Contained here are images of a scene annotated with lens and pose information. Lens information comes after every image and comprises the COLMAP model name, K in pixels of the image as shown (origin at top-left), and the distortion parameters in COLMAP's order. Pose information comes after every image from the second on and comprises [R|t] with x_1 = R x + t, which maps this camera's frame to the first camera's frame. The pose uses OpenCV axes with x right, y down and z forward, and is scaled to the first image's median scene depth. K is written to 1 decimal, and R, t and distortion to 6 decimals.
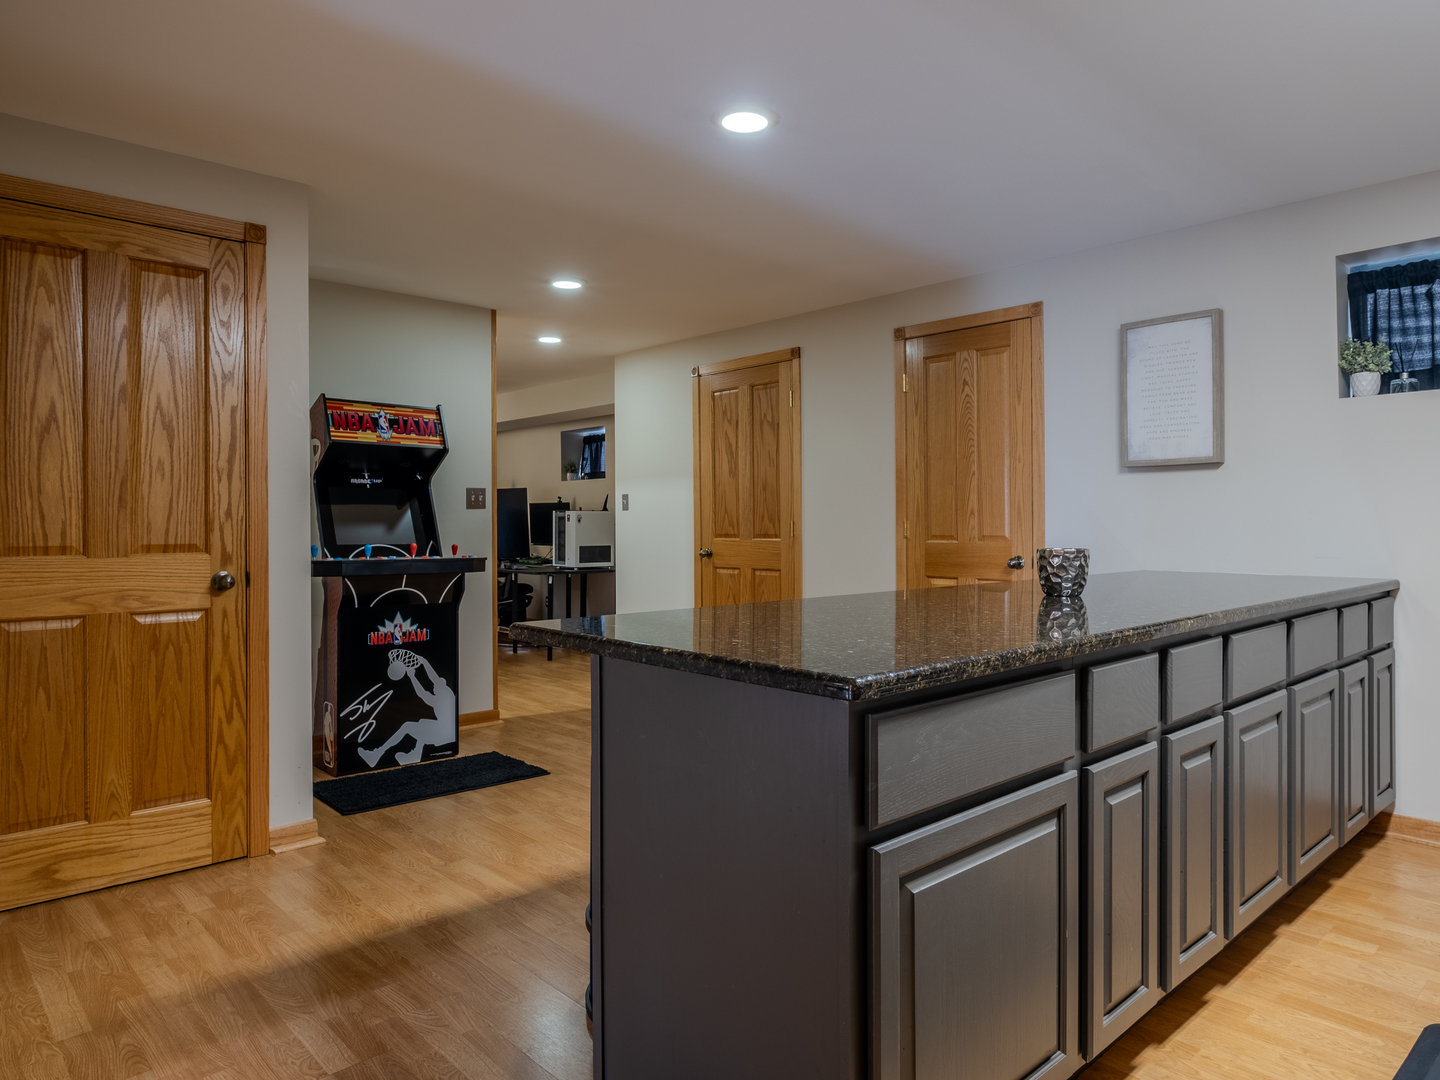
lens RADIAL K [[950.2, 0, 720.0], [0, 950.2, 540.0], [0, 0, 1]] dist [-0.004325, 0.001107]
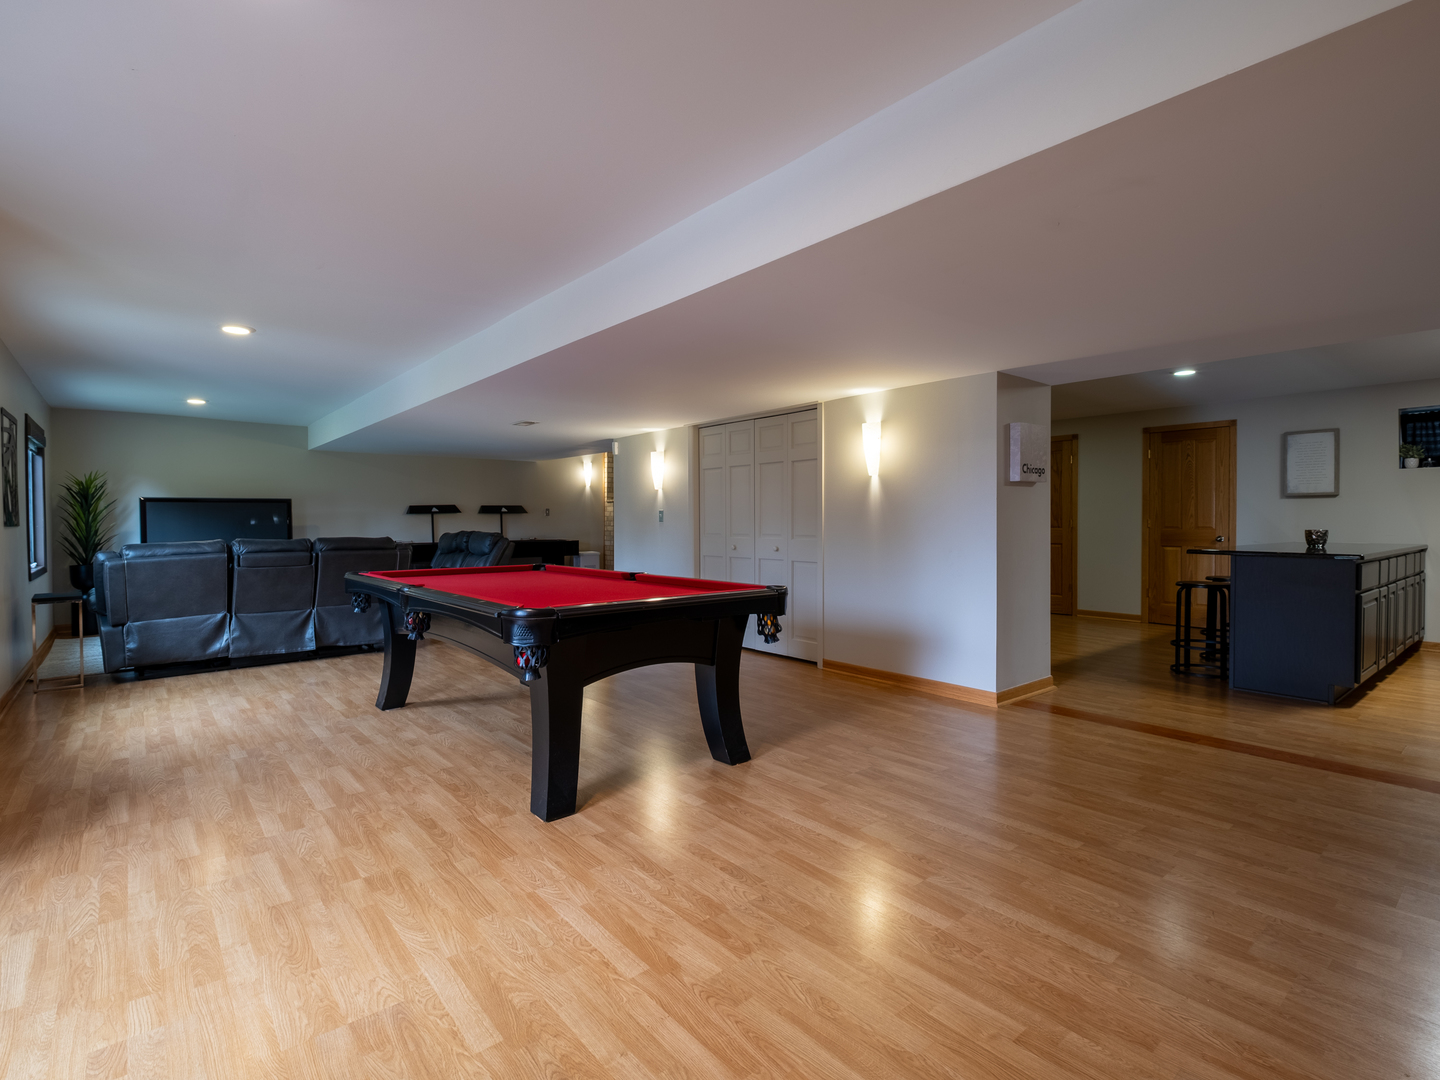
lens RADIAL K [[707.4, 0, 720.0], [0, 707.4, 540.0], [0, 0, 1]] dist [0.004450, 0.000599]
pose [[0.998221, 0.003862, -0.059493, -0.873885], [-0.003333, 0.999954, 0.008985, 0.018211], [0.059525, -0.008770, 0.998188, -0.821193]]
